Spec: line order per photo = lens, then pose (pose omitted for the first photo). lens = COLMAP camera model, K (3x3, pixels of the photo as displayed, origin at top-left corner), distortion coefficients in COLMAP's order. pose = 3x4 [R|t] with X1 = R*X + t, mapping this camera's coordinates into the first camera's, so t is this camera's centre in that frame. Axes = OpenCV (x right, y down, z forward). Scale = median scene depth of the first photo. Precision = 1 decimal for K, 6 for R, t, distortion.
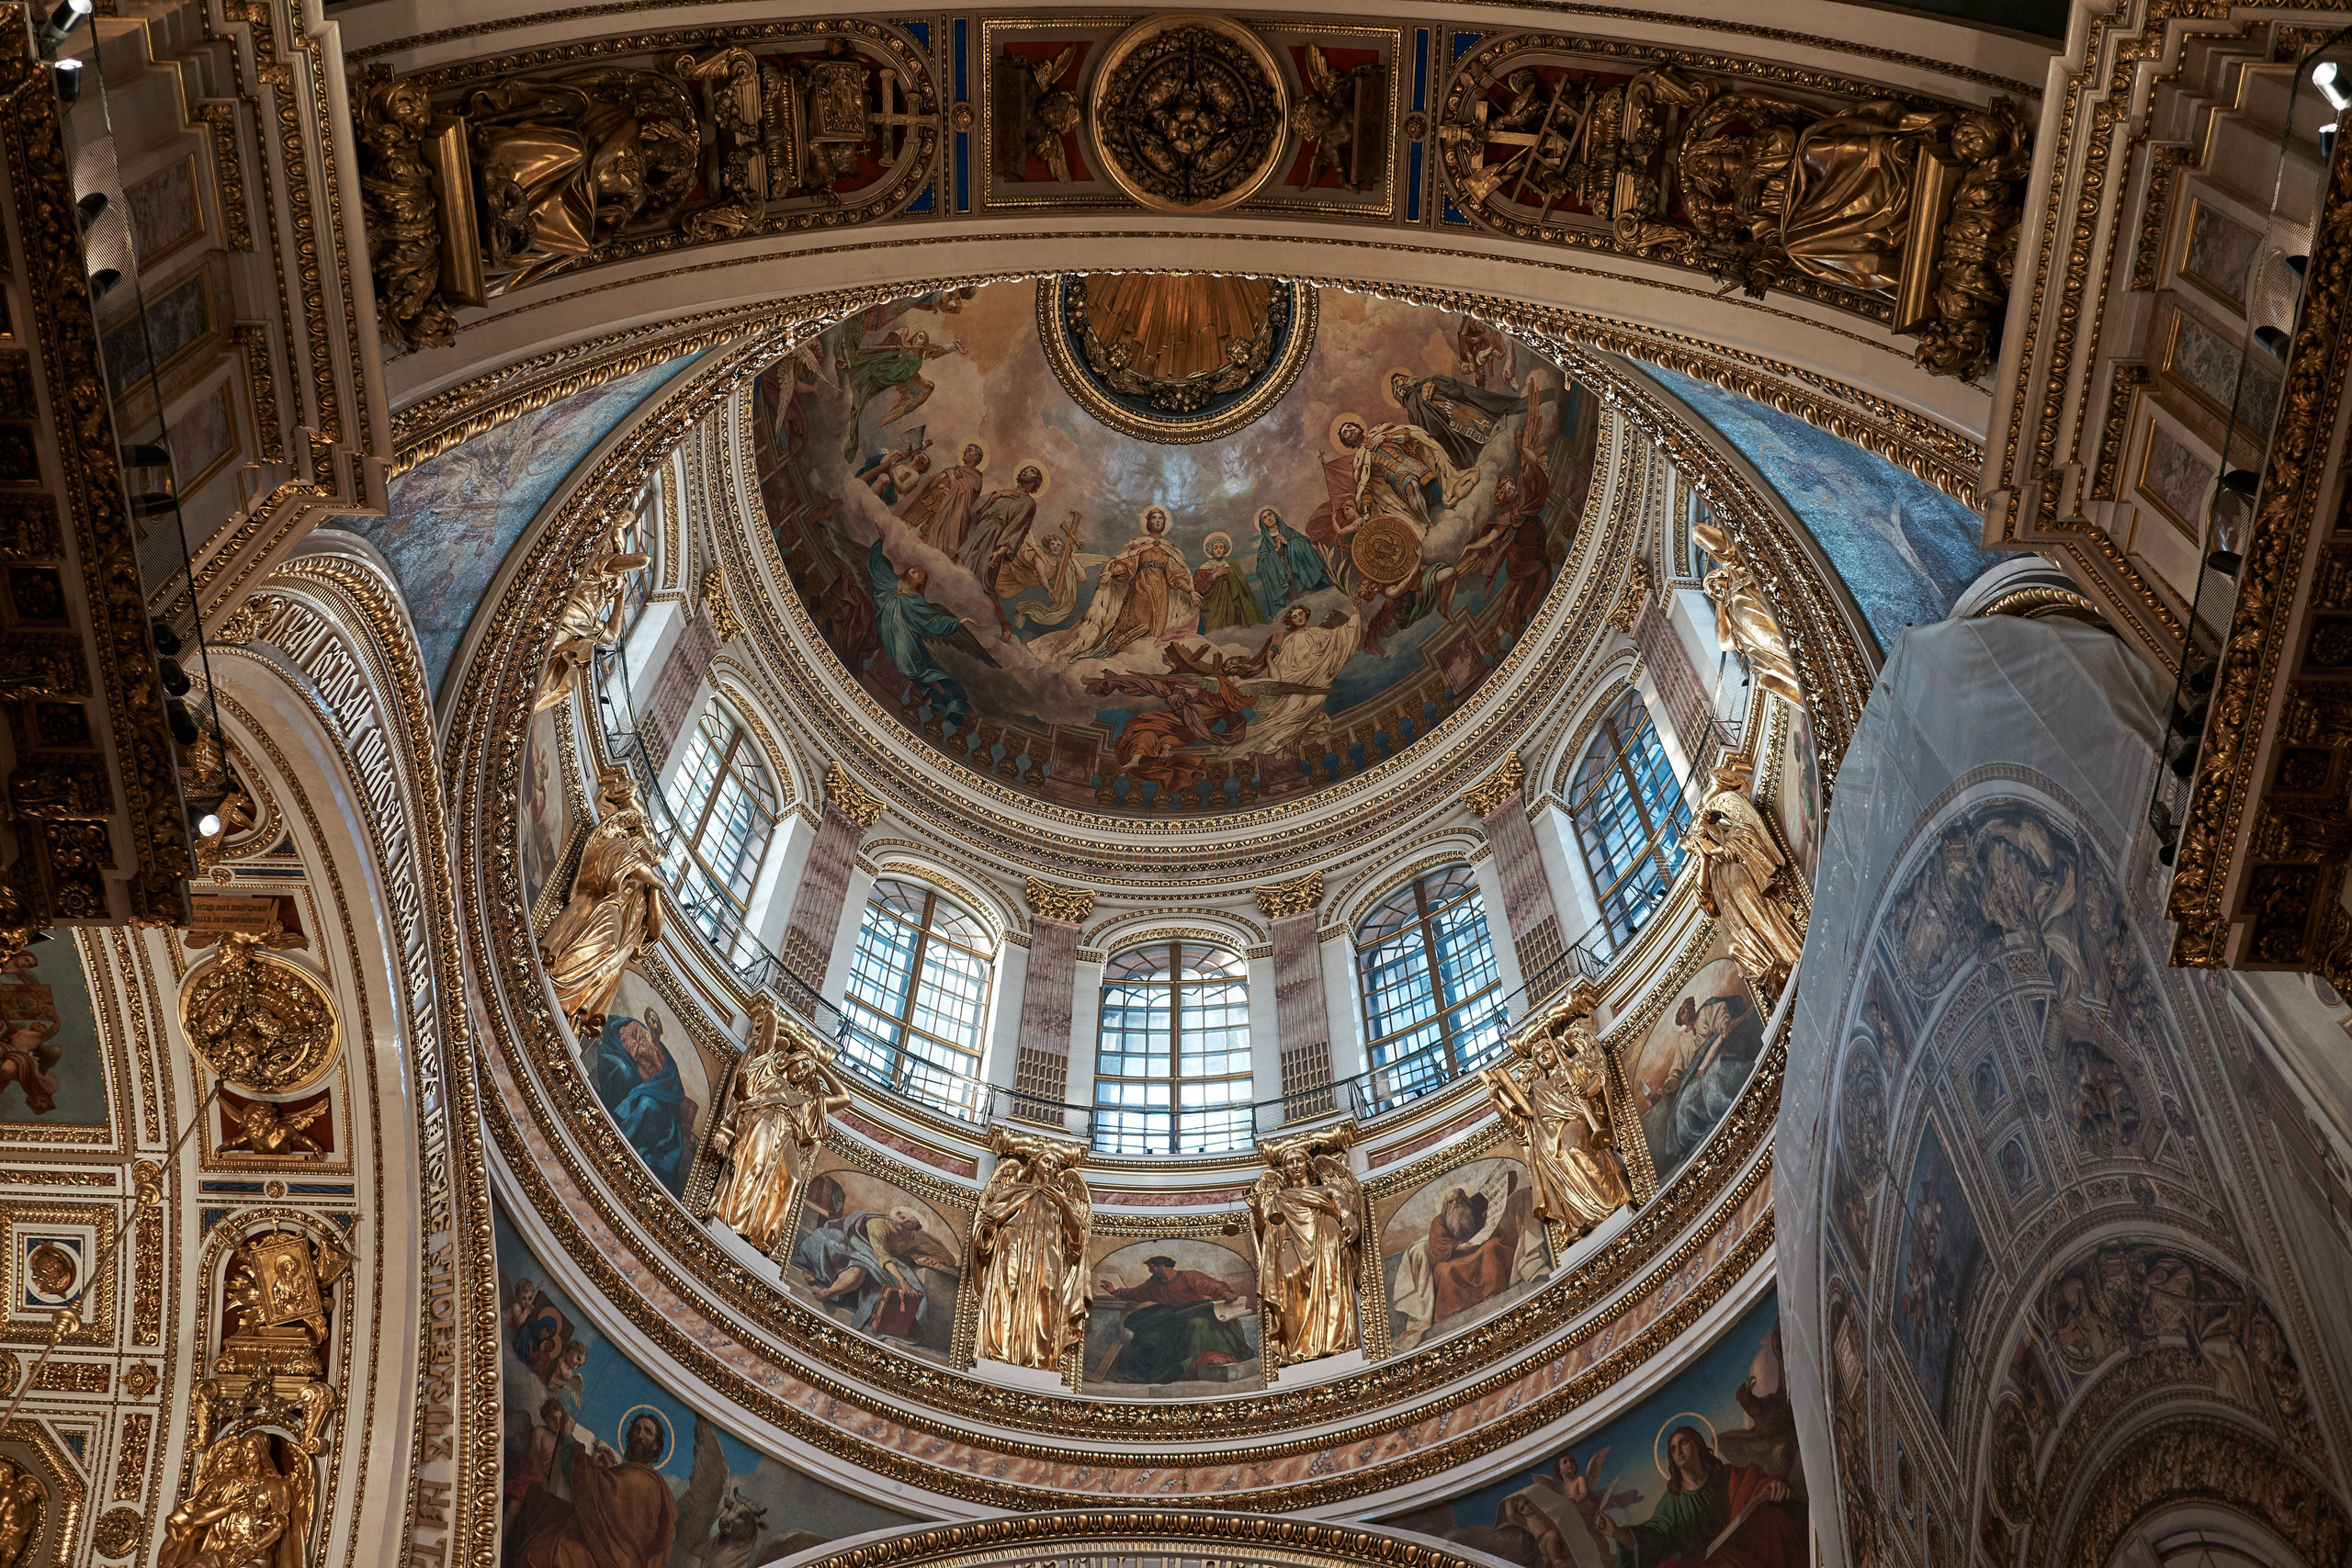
lens RADIAL K [[2391.4, 0, 1172.4], [0, 2391.4, 789.1], [0, 0, 1]] dist [0.057139, -0.226584]
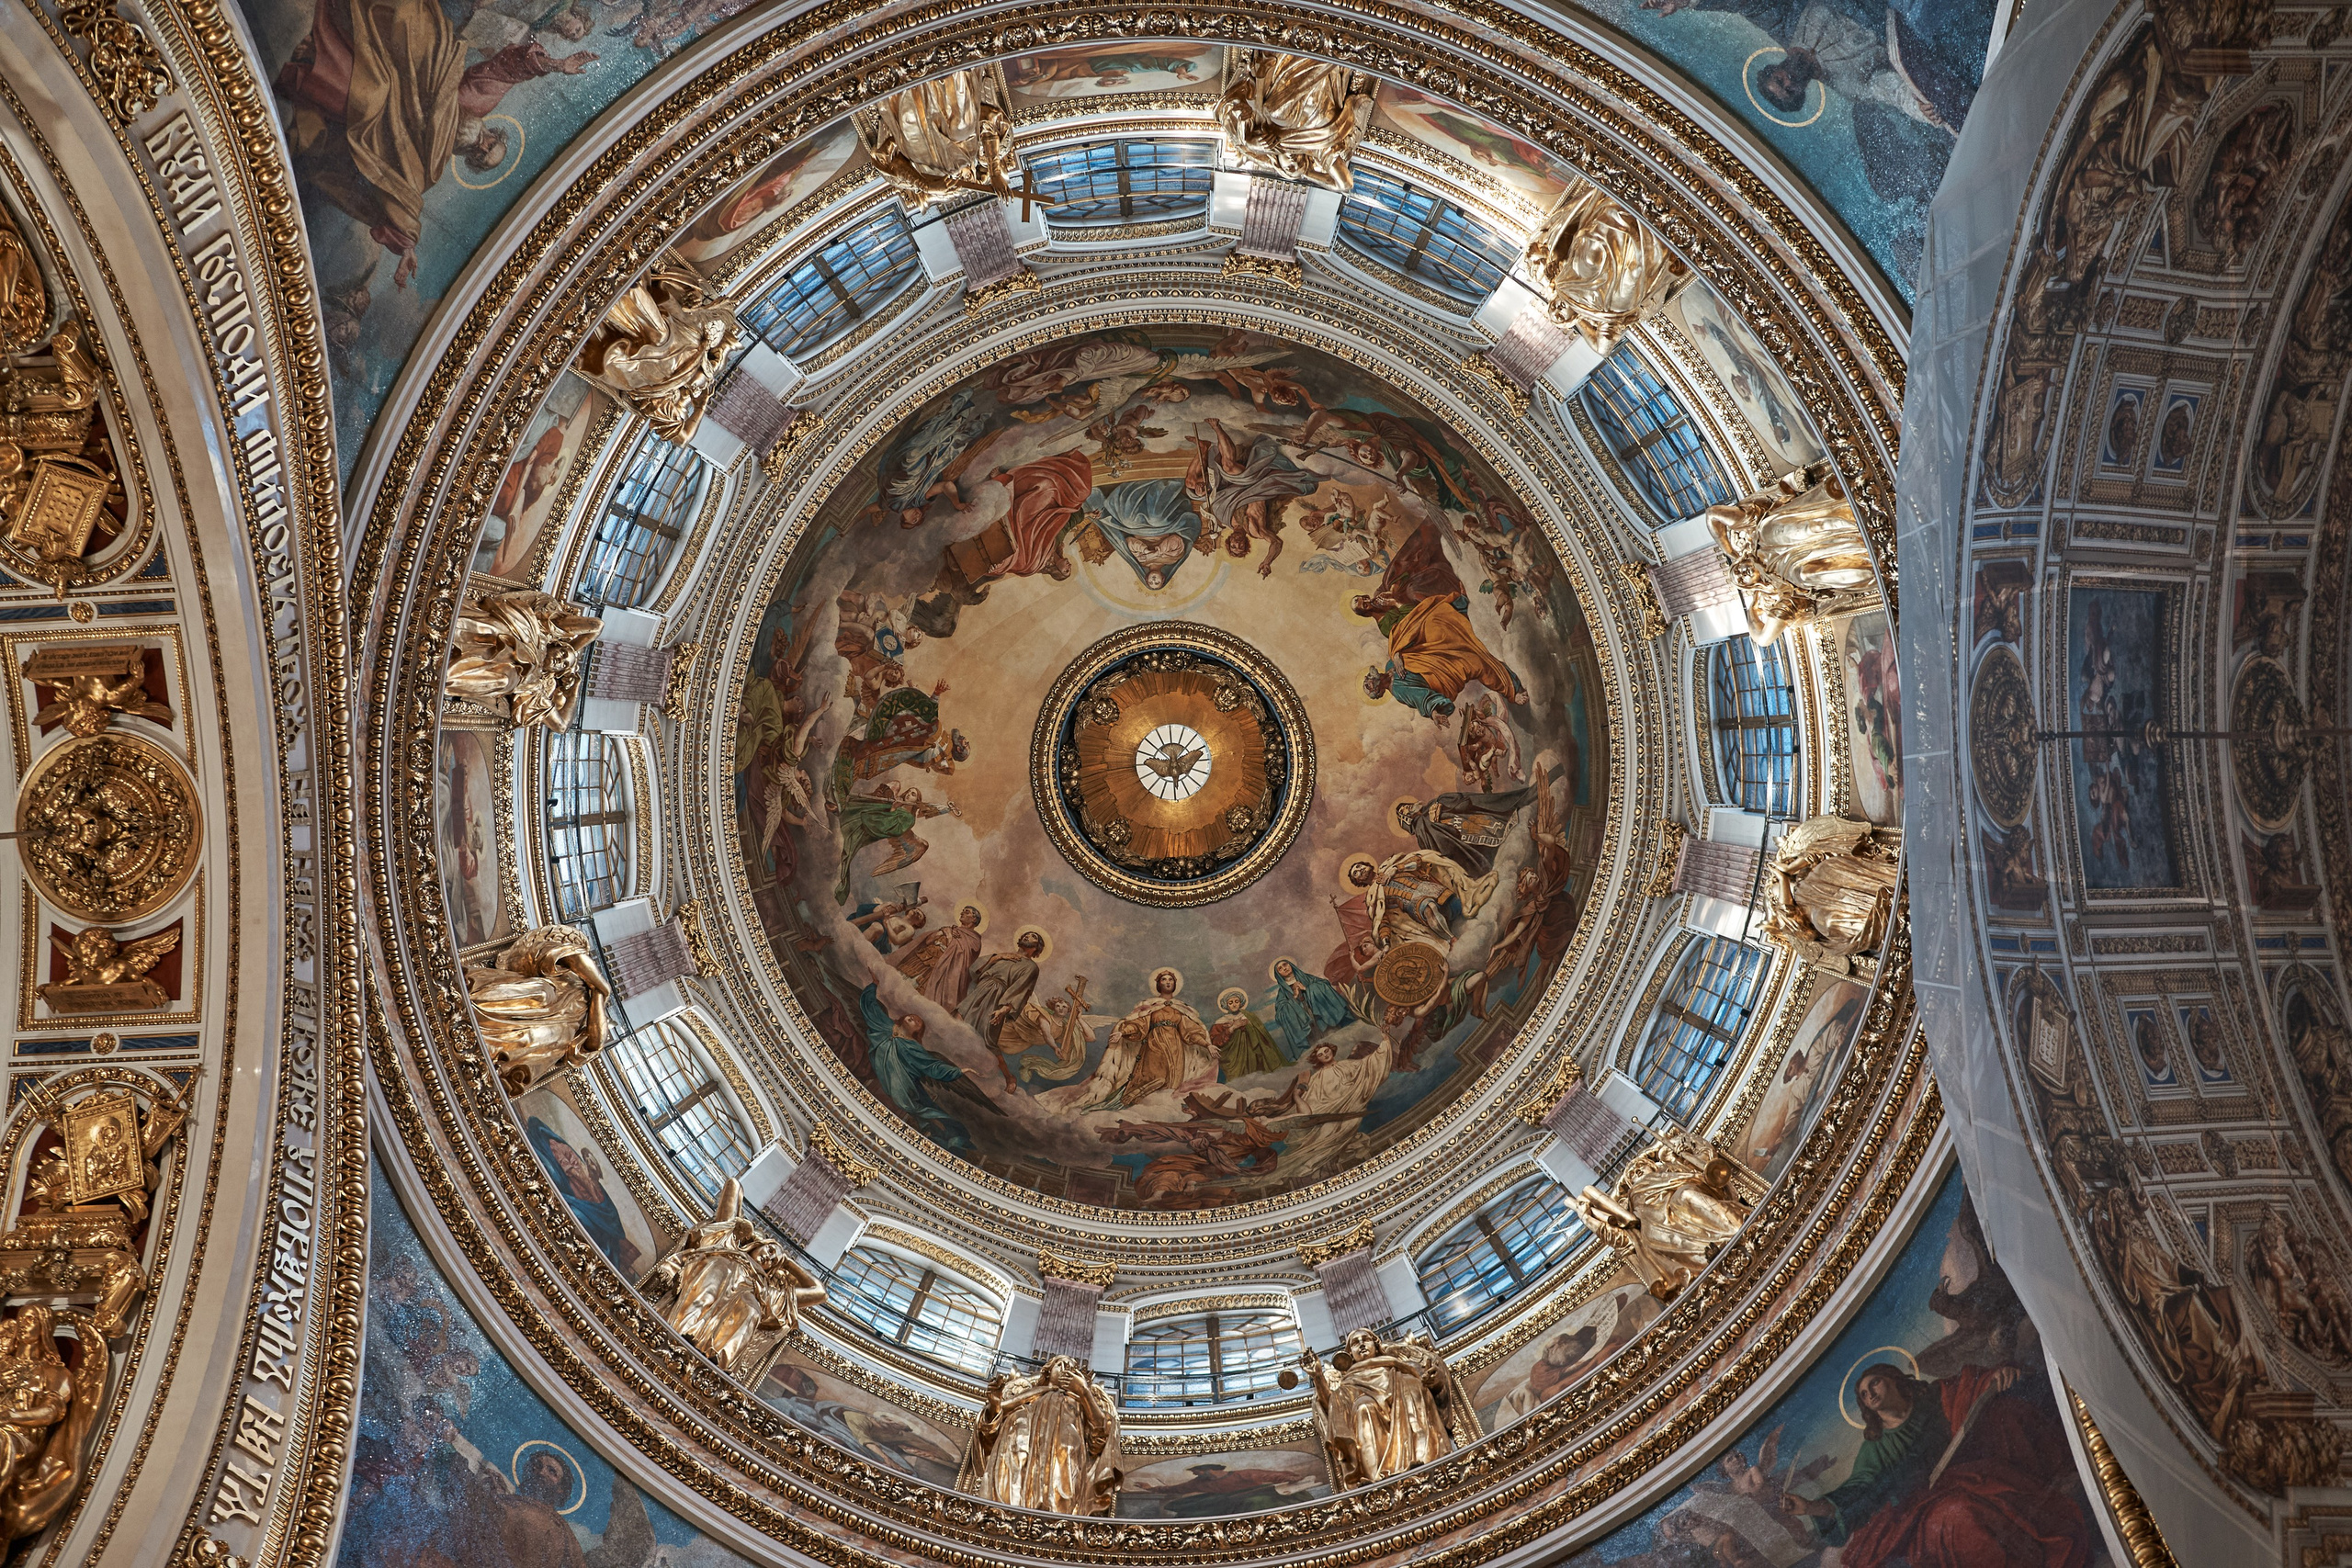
lens RADIAL K [[2391.4, 0, 1172.4], [0, 2391.4, 789.1], [0, 0, 1]] dist [0.057139, -0.226584]
pose [[0.997514, -0.070389, 0.003393, -0.002299], [0.065026, 0.900816, -0.429305, 0.240140], [0.027161, 0.428458, 0.903153, 0.118083]]
